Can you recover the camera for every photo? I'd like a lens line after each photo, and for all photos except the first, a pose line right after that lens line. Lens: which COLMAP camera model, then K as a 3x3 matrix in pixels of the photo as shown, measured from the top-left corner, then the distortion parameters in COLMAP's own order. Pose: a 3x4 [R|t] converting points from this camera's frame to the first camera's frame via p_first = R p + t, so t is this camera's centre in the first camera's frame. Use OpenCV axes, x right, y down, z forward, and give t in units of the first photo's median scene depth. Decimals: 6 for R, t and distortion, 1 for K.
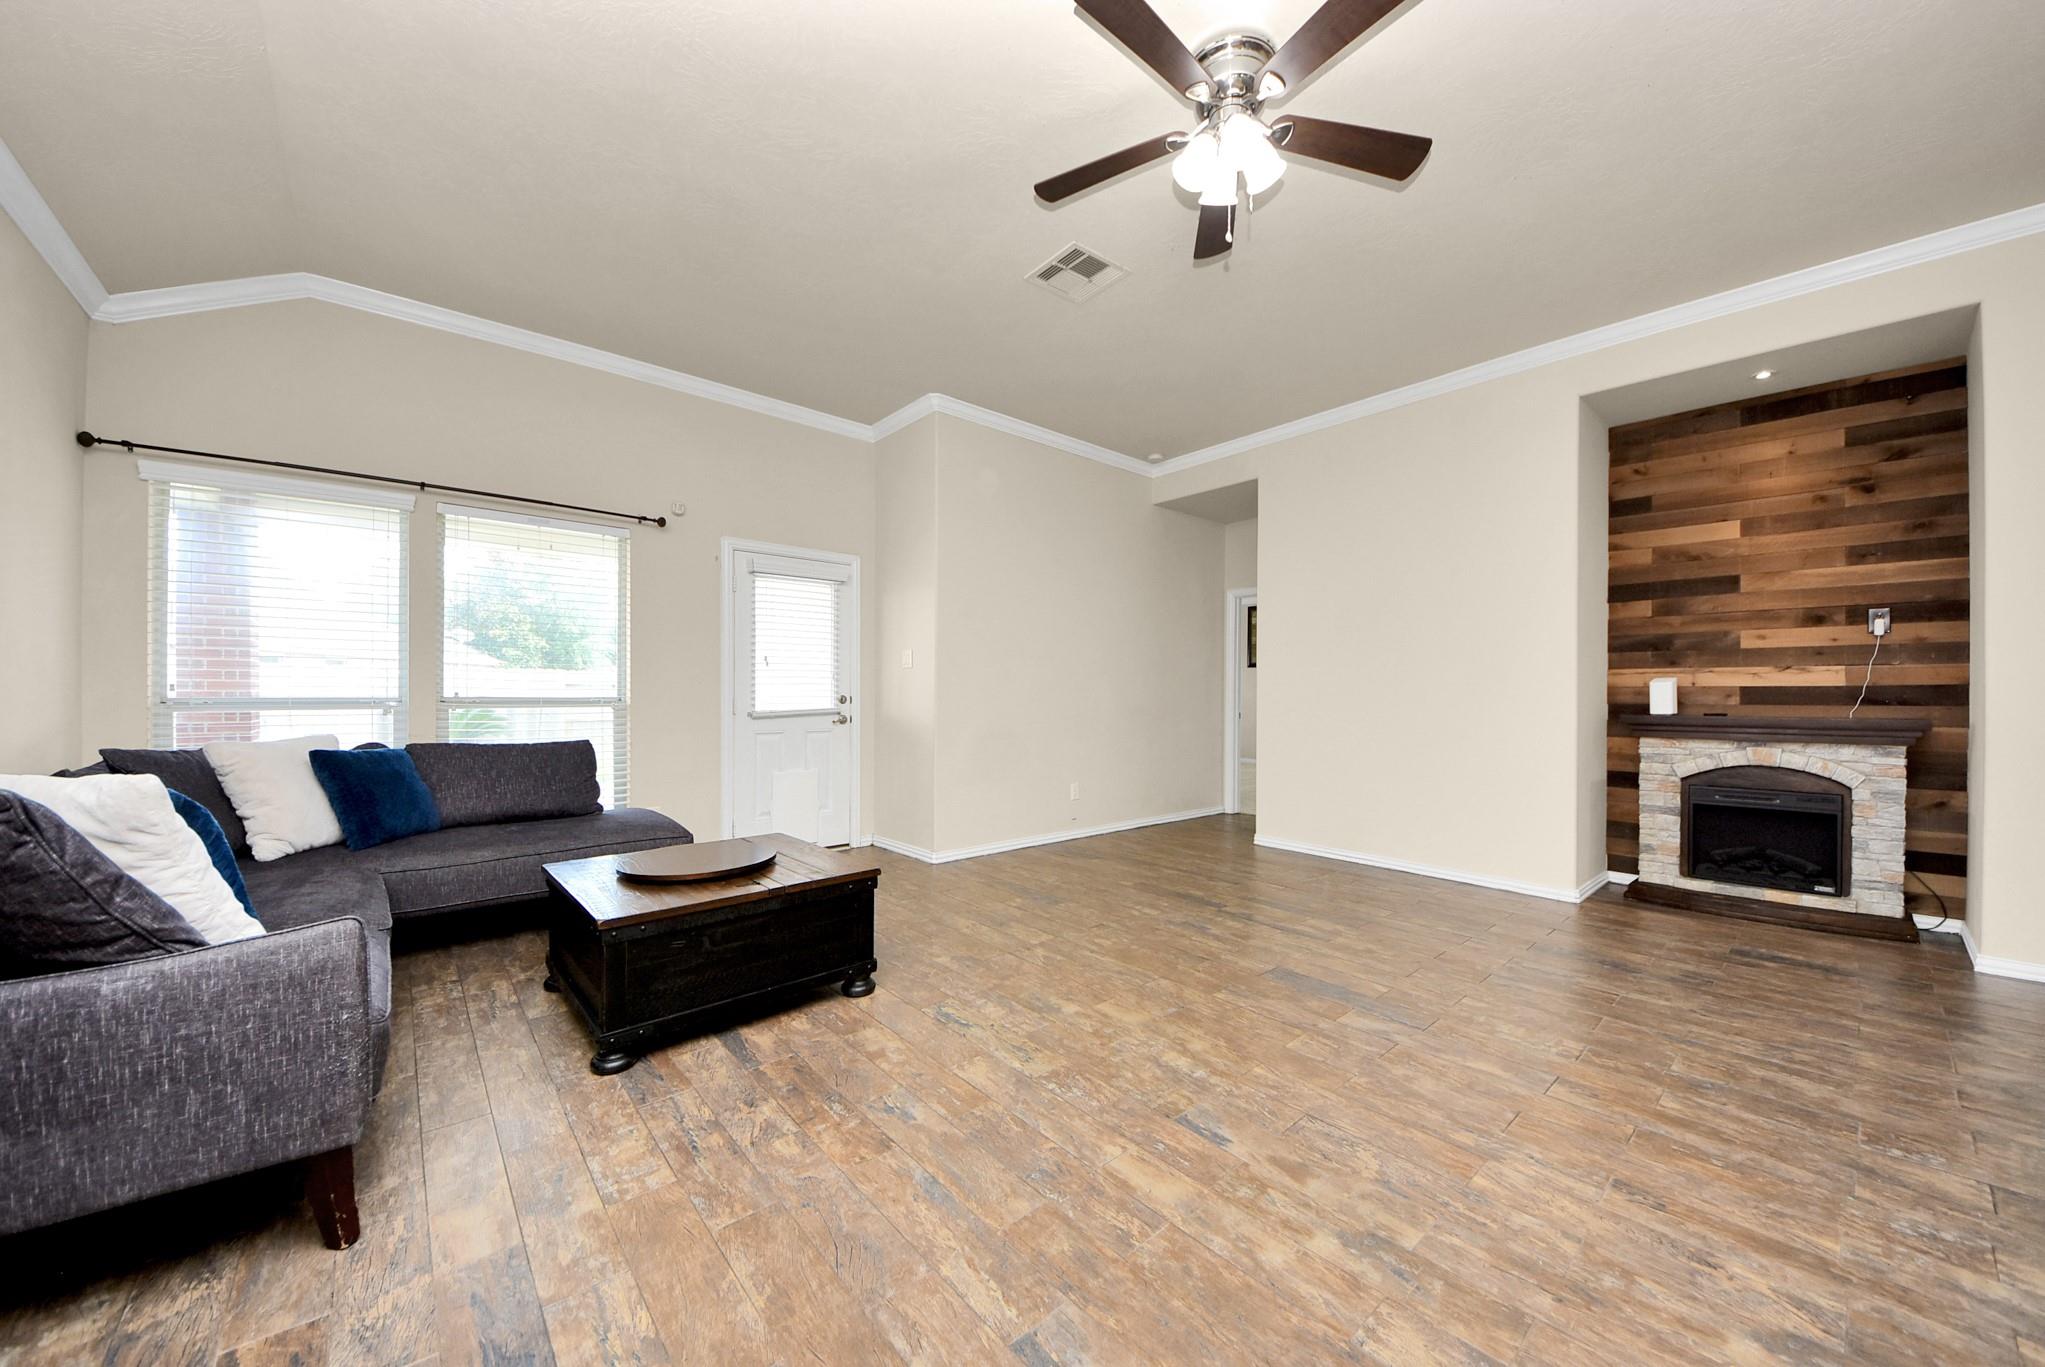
lens RADIAL K [[732.2, 0, 1019.0], [0, 732.2, 693.4], [0, 0, 1]] dist [-0.001647, -0.003911]
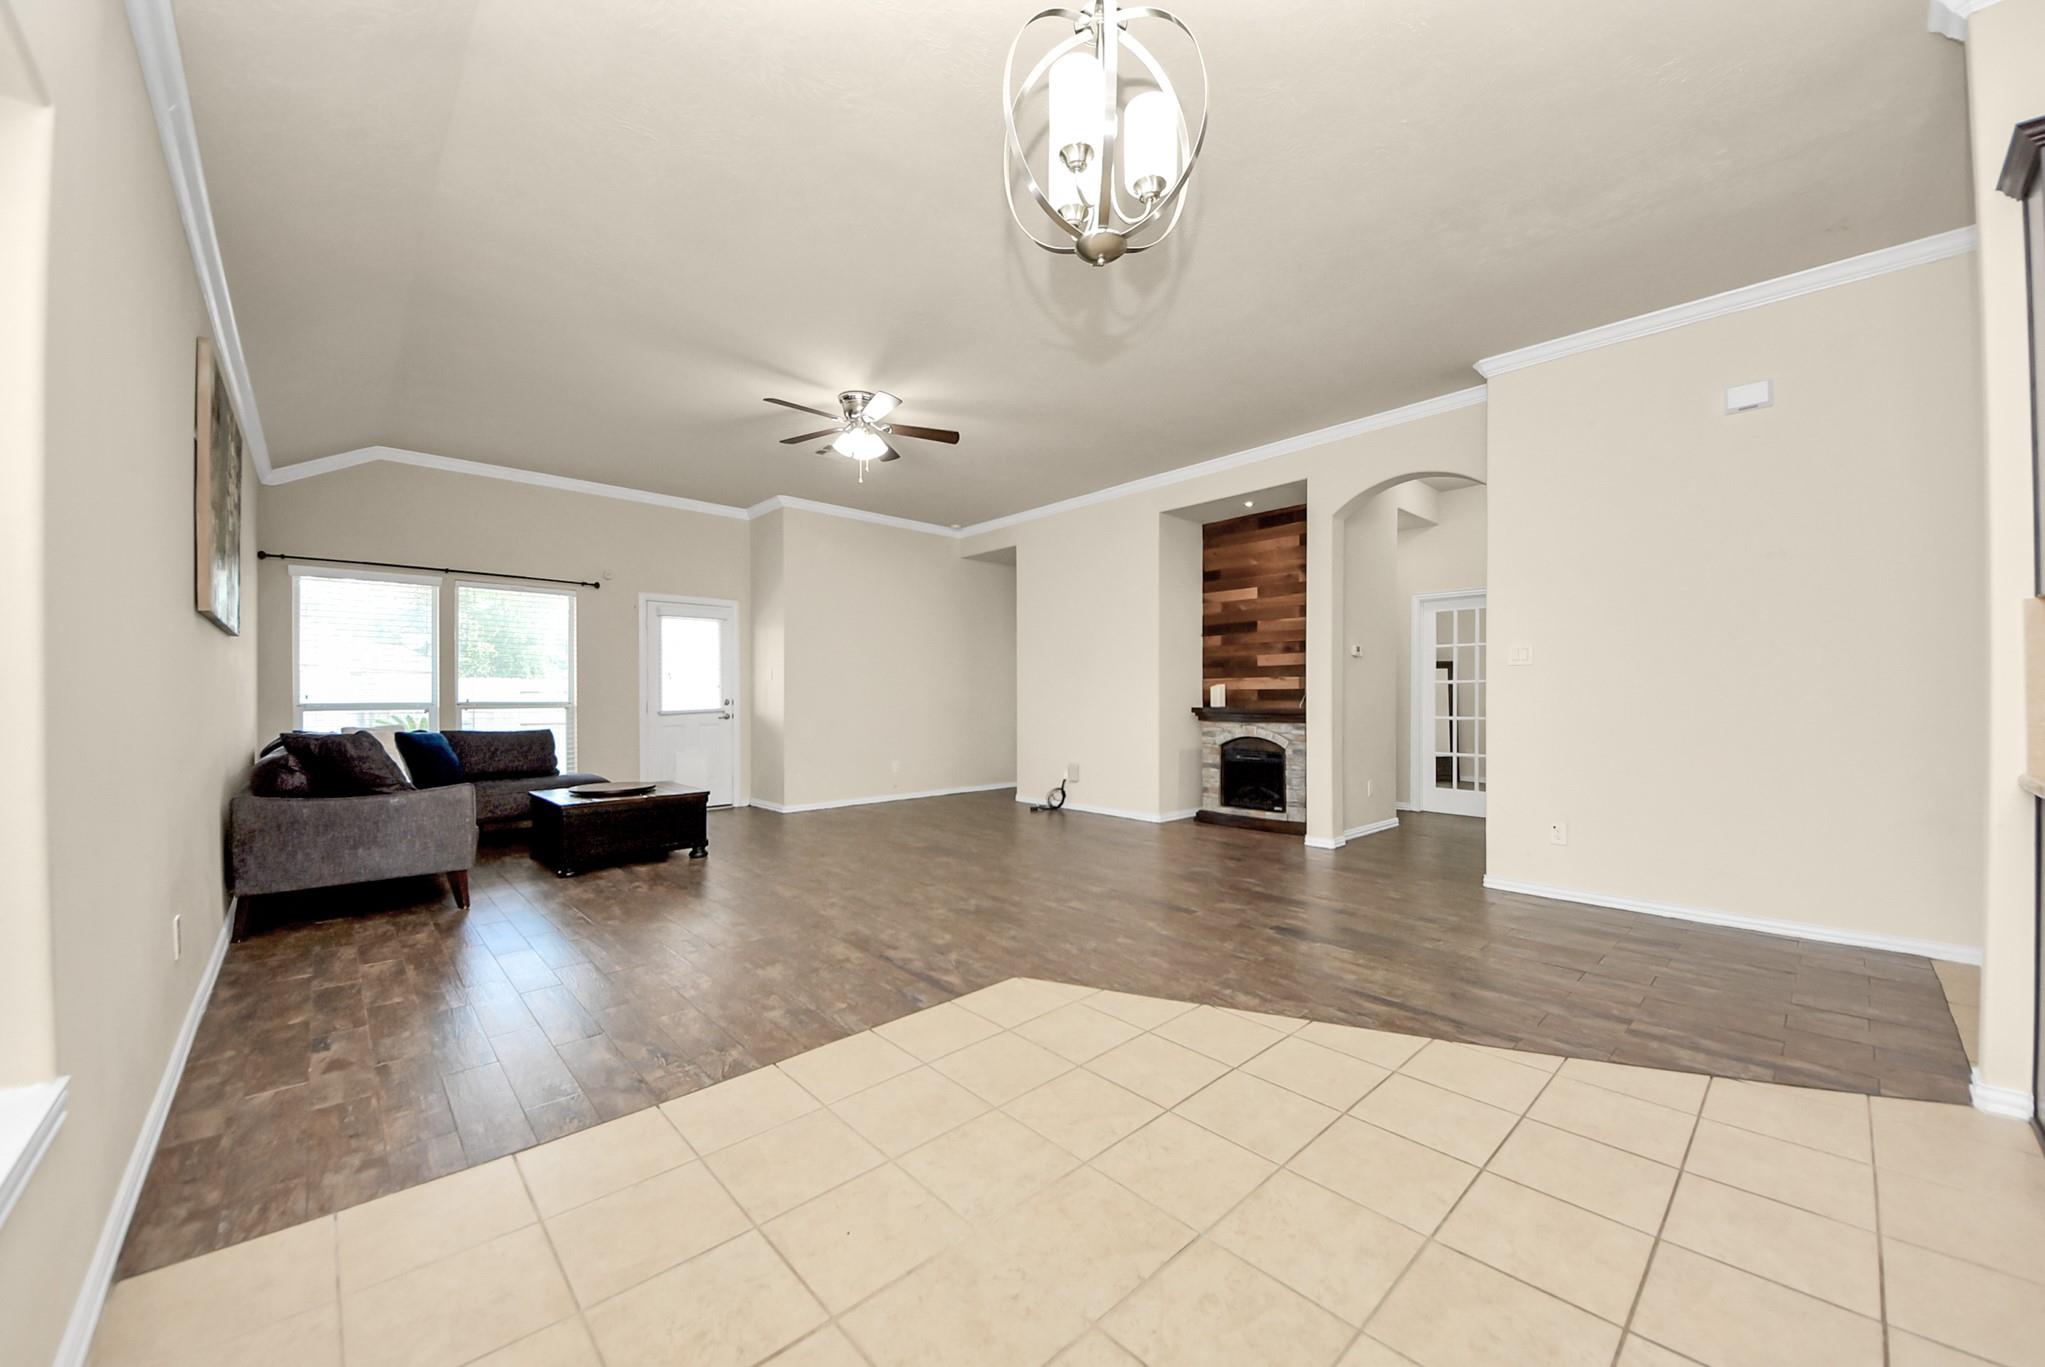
lens RADIAL K [[760.1, 0, 985.8], [0, 760.1, 685.9], [0, 0, 1]] dist [-0.001478, -0.000102]
pose [[0.999967, -0.007241, 0.003780, 0.393269], [0.007299, 0.999848, -0.015823, 0.005460], [-0.003665, 0.015850, 0.999868, -0.732723]]
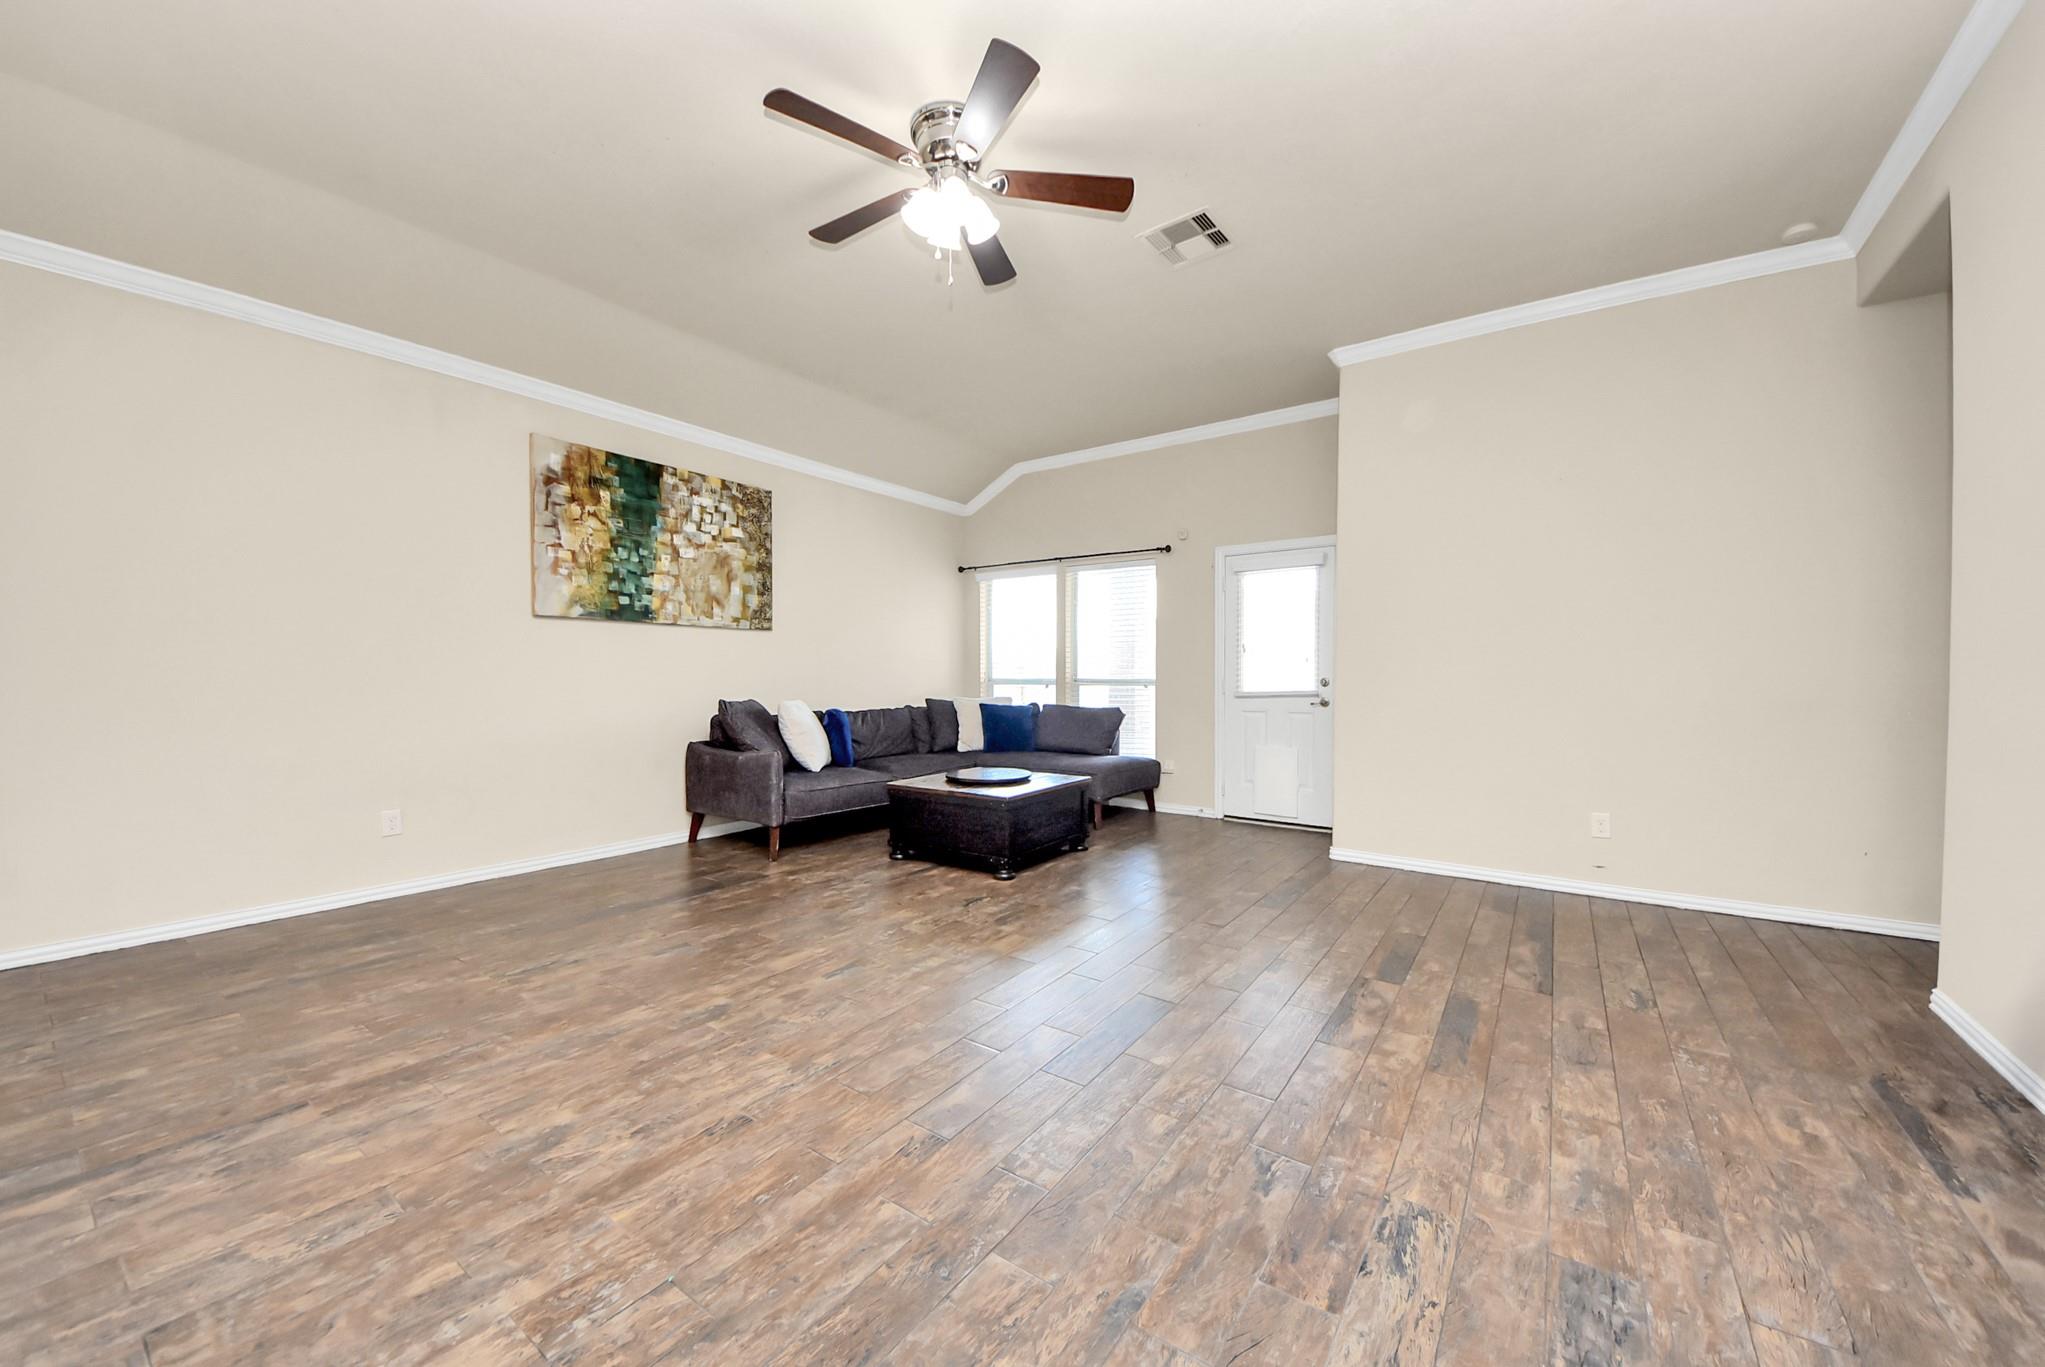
lens RADIAL K [[704.9, 0, 1022.5], [0, 704.9, 683.5], [0, 0, 1]] dist [0.018917, -0.012060]
pose [[0.263537, 0.004607, -0.964638, 0.867093], [-0.002764, 0.999988, 0.004021, 0.010966], [0.964645, 0.001607, 0.263546, 0.499874]]
